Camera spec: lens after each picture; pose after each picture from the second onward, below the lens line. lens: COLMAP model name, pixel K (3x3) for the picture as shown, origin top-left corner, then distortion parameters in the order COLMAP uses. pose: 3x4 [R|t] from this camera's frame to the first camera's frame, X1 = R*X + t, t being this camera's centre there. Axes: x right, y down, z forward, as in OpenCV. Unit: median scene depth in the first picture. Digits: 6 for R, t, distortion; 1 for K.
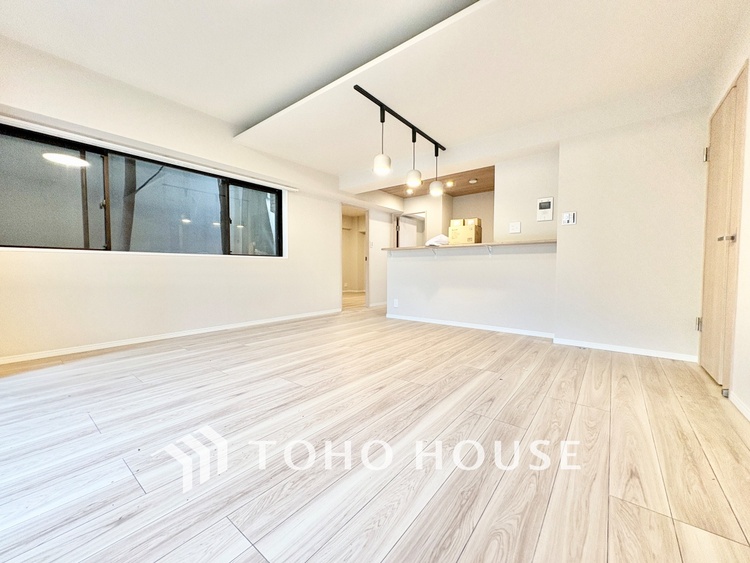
lens RADIAL K [[300.1, 0, 375.7], [0, 300.1, 280.8], [0, 0, 1]] dist [-0.000129, 0.000201]
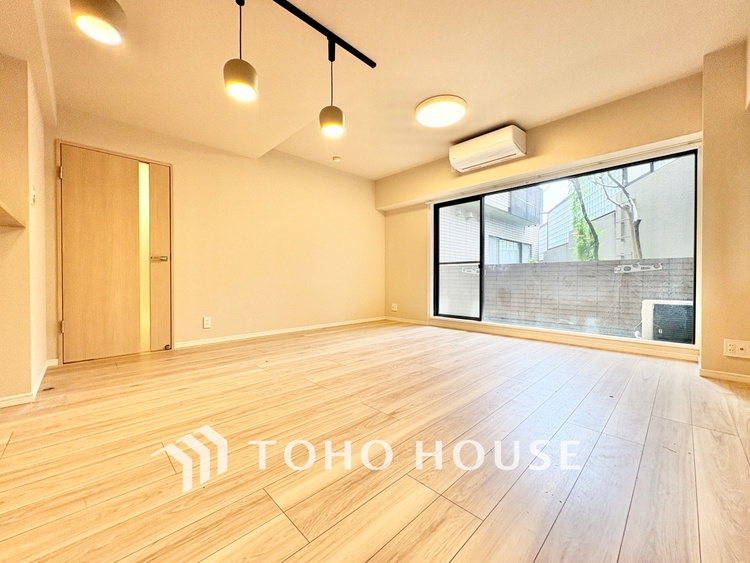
lens RADIAL K [[300.1, 0, 375.7], [0, 300.1, 280.8], [0, 0, 1]] dist [-0.000129, 0.000201]
pose [[-0.991759, -0.003293, 0.128073, -0.154634], [0.003141, 0.998744, 0.050006, -0.059246], [-0.128077, 0.049996, -0.990503, 1.591878]]
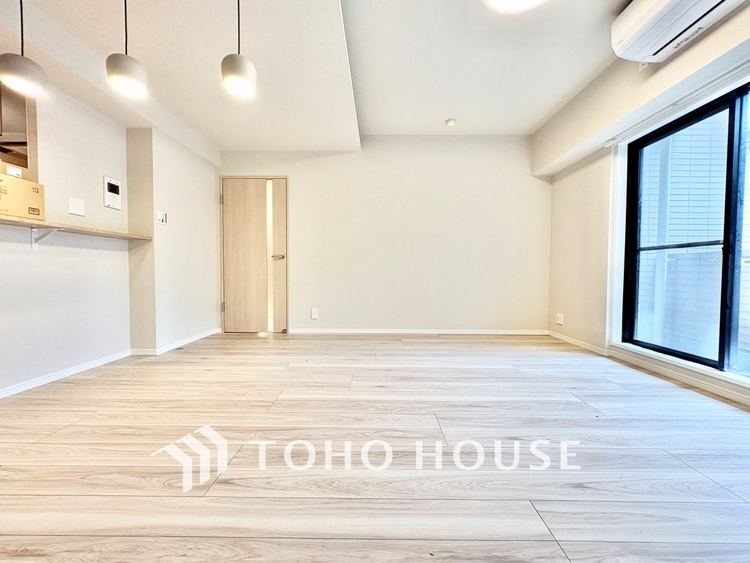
lens RADIAL K [[300.1, 0, 375.7], [0, 300.1, 280.8], [0, 0, 1]] dist [-0.000129, 0.000201]
pose [[-0.615485, -0.028864, 0.787620, -0.527583], [0.025755, 0.998059, 0.056702, -0.047532], [-0.787728, 0.055184, -0.613547, 1.096845]]
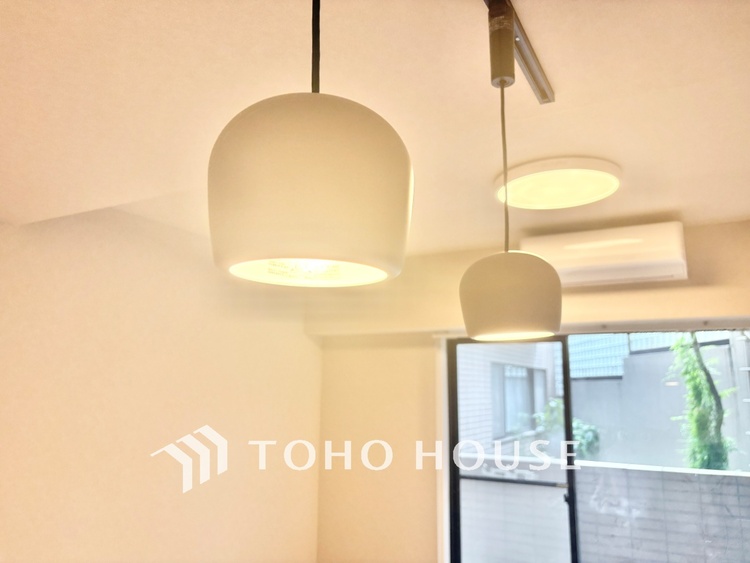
lens RADIAL K [[582.0, 0, 375.0], [0, 582.0, 281.5], [0, 0, 1]] dist [0.008724, -0.000364]
pose [[-0.985462, -0.039038, -0.165349, 0.153623], [-0.015720, 0.990020, -0.140050, -0.332119], [0.169166, -0.135415, -0.976241, 1.256194]]
